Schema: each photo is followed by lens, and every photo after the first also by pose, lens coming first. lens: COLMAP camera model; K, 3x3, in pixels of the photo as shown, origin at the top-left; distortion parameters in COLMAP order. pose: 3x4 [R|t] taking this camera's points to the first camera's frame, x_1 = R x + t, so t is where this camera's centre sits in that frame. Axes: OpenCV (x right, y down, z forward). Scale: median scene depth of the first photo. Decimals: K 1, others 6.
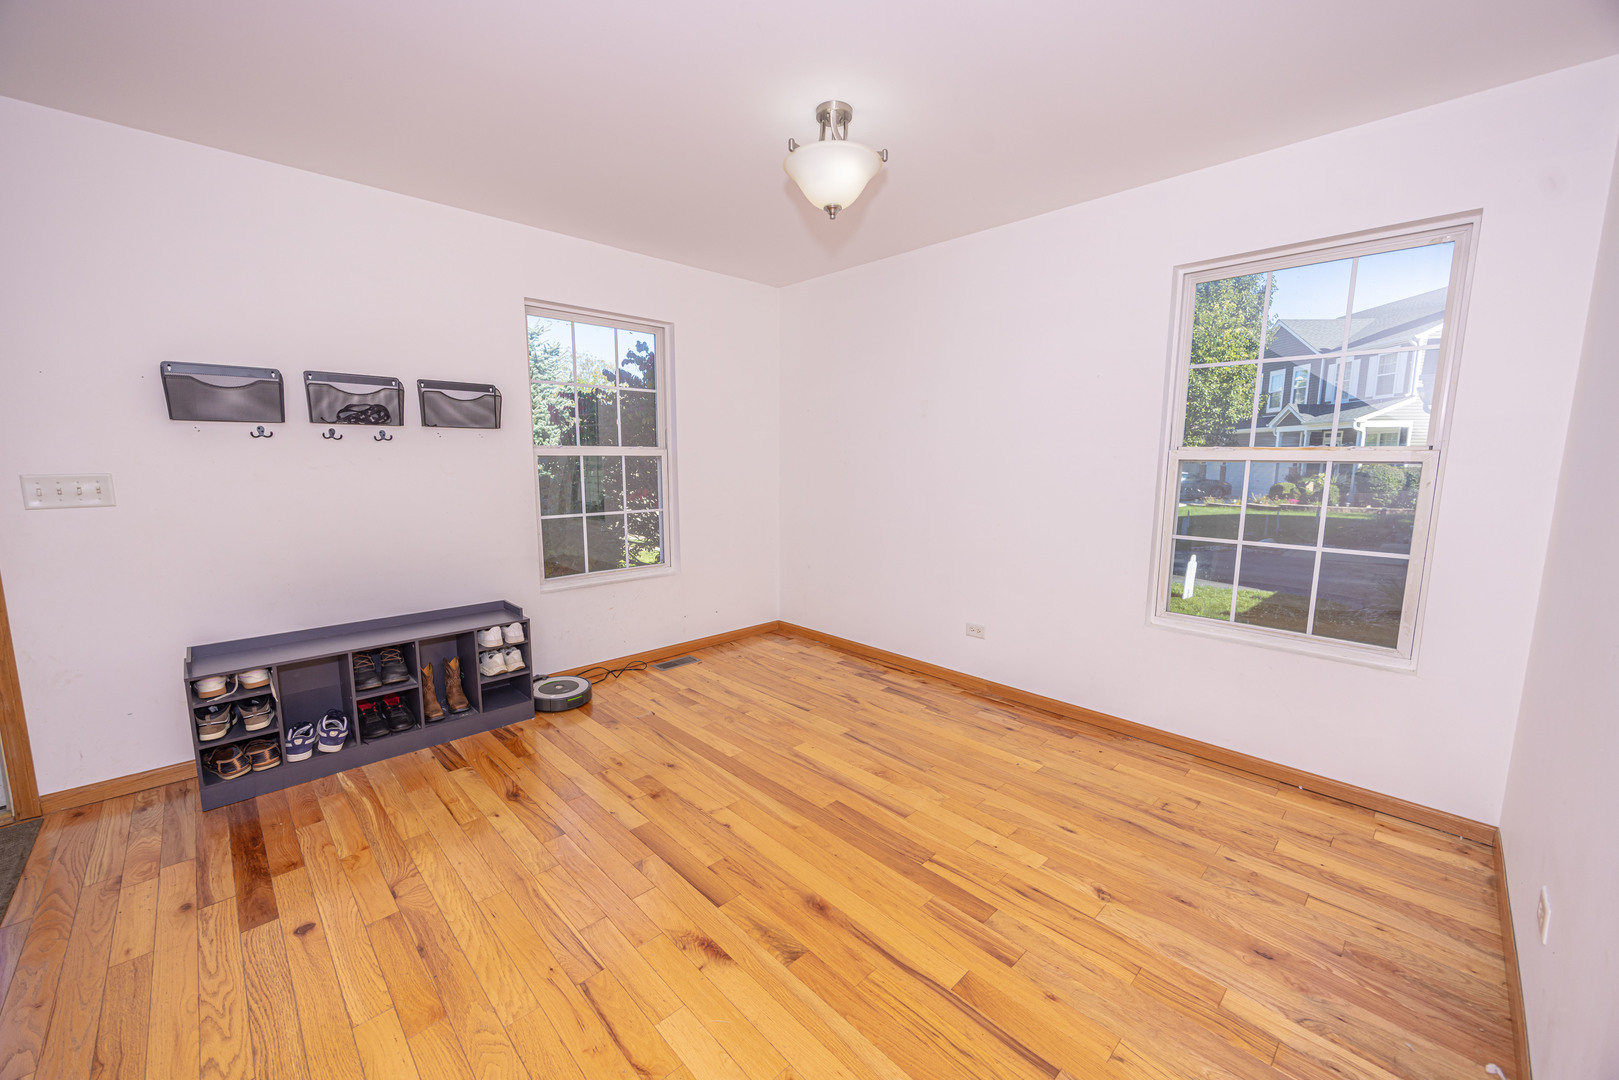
lens RADIAL K [[617.9, 0, 811.7], [0, 617.9, 538.3], [0, 0, 1]] dist [-0.004320, -0.000115]
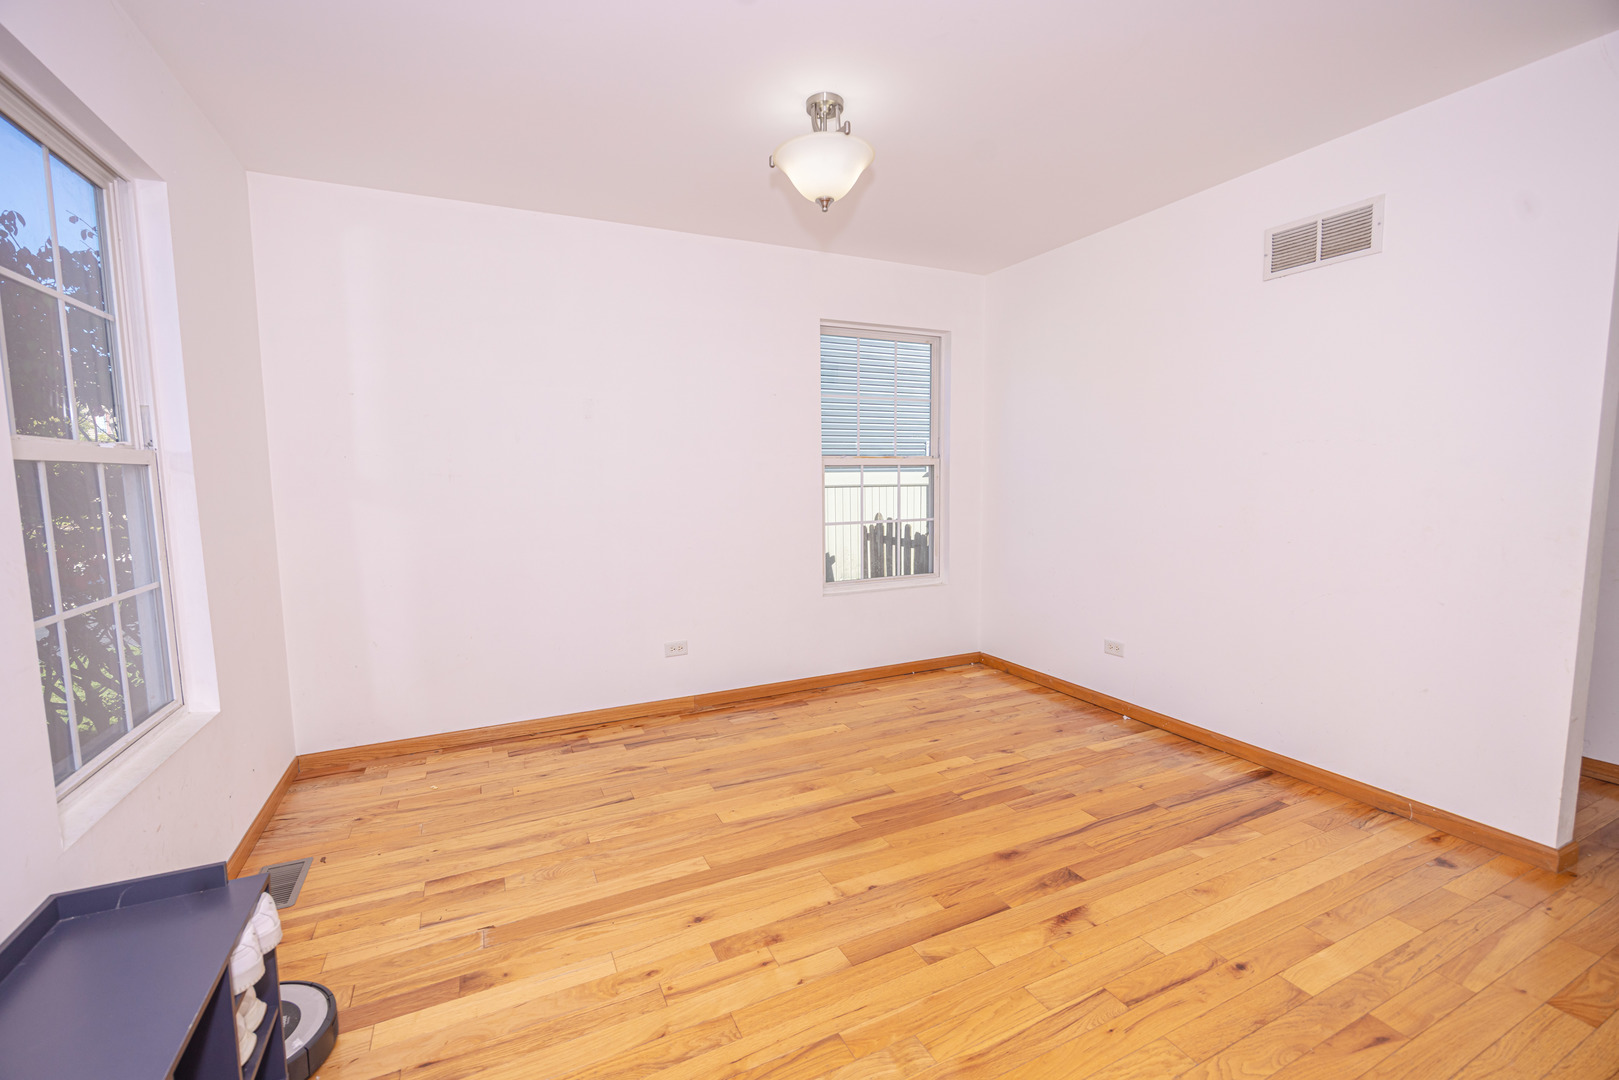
lens RADIAL K [[680.9, 0, 803.0], [0, 680.9, 540.5], [0, 0, 1]] dist [-0.008667, 0.000148]
pose [[0.330416, -0.100661, 0.938452, -0.873723], [0.139228, 0.988617, 0.057022, -0.063360], [-0.933510, 0.111817, 0.340670, 0.628413]]
